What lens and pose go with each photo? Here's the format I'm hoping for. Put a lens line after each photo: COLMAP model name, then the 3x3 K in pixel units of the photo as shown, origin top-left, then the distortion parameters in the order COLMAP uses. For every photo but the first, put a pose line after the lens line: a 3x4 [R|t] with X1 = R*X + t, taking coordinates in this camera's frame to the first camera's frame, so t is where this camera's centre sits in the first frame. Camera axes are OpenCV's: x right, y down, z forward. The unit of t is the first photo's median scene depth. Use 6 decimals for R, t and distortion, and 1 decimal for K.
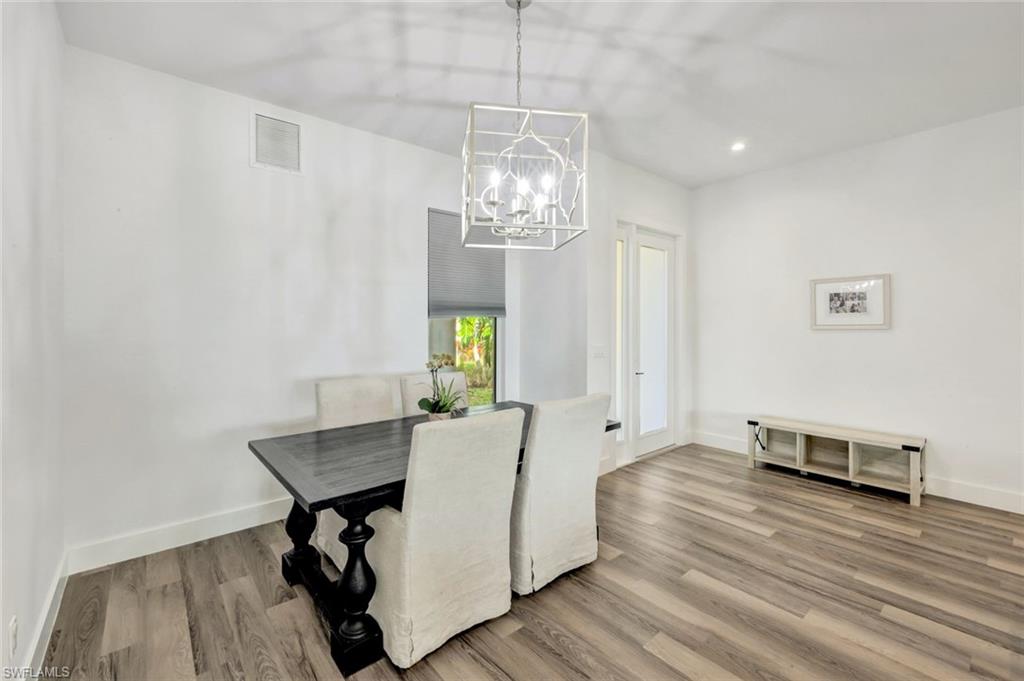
lens RADIAL K [[435.6, 0, 510.2], [0, 435.6, 328.2], [0, 0, 1]] dist [-0.001363, -0.000228]
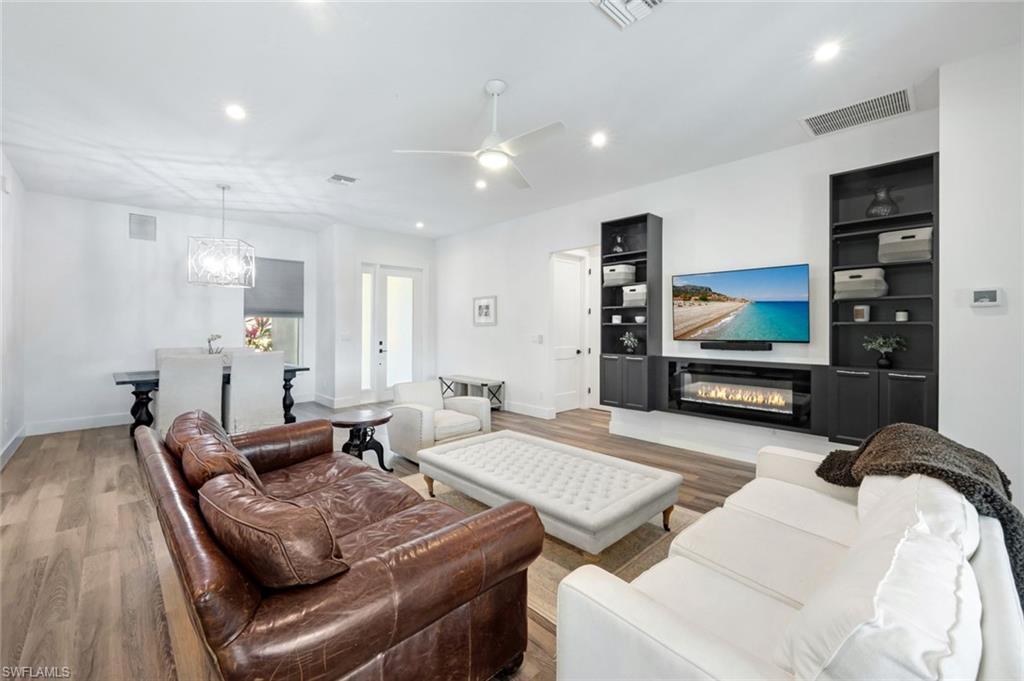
lens RADIAL K [[418.6, 0, 512.0], [0, 418.6, 329.1], [0, 0, 1]] dist [-0.000435, 0.000059]
pose [[0.997724, 0.002808, 0.067375, 0.838434], [-0.002764, 0.999996, -0.000740, 0.021504], [-0.067376, 0.000552, 0.997727, -0.828265]]
